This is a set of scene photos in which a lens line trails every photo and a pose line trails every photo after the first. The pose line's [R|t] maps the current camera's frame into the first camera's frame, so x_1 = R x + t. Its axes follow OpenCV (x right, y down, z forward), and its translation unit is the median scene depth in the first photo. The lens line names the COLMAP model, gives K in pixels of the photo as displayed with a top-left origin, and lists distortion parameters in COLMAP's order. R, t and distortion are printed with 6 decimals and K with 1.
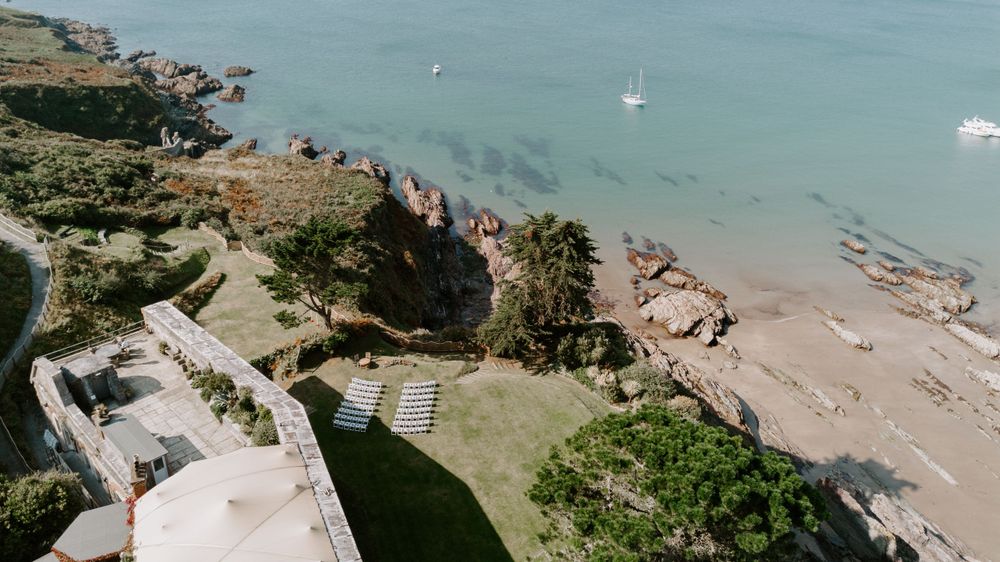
lens RADIAL K [[724.3, 0, 500.0], [0, 724.3, 281.0], [0, 0, 1]] dist [0.076659, -0.085530]
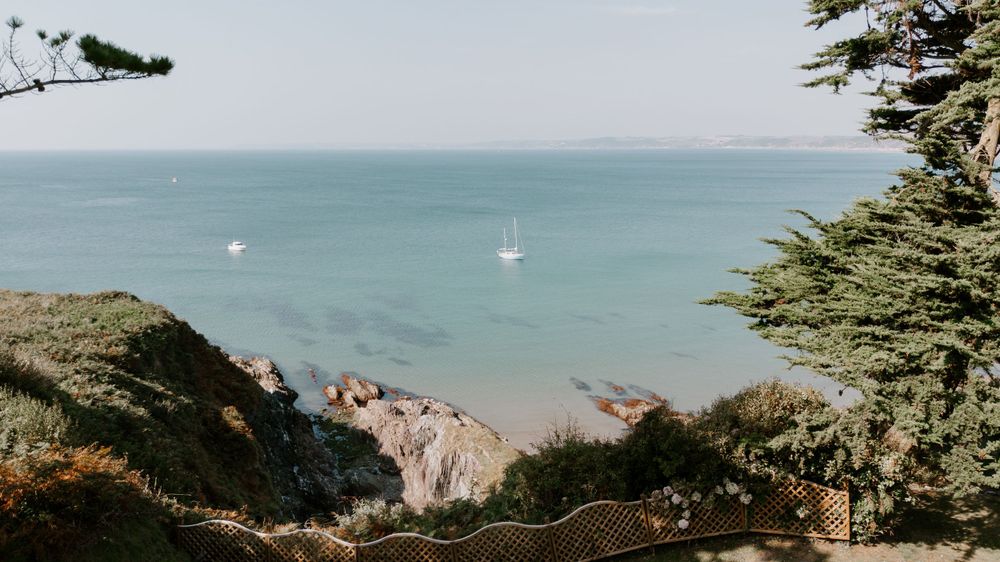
lens RADIAL K [[792.7, 0, 537.4], [0, 792.7, 240.8], [0, 0, 1]] dist [0.084594, -0.125658]
pose [[0.956828, -0.070754, 0.281912, -0.075786], [0.159279, 0.938957, -0.304943, 0.045118], [-0.243127, 0.336681, 0.909690, 0.449790]]
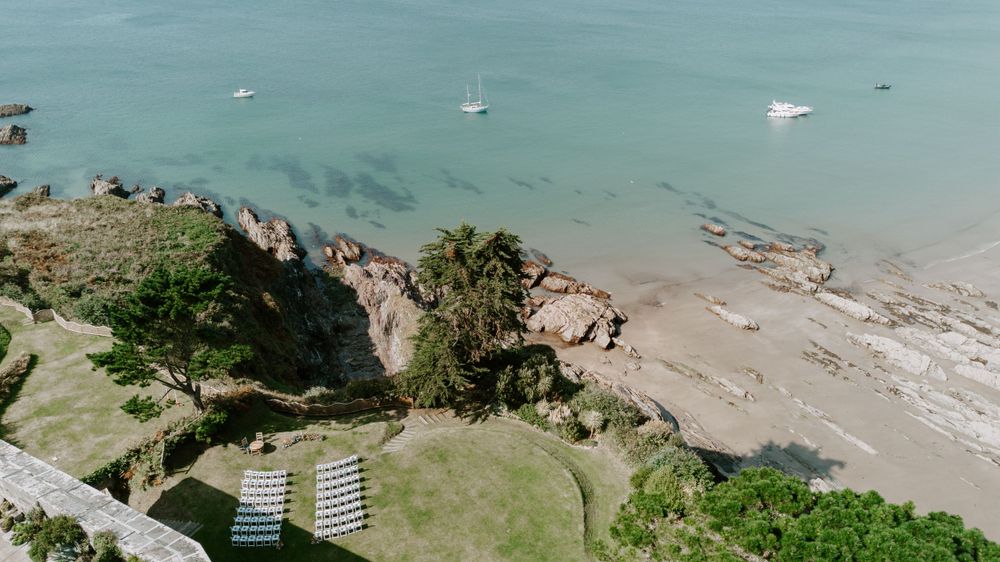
lens RADIAL K [[733.2, 0, 499.3], [0, 733.2, 286.4], [0, 0, 1]] dist [0.077025, -0.081593]
pose [[0.969494, -0.130222, 0.207664, -0.040813], [0.133641, 0.991027, -0.002458, -0.009403], [-0.205481, 0.030135, 0.978197, 0.094425]]
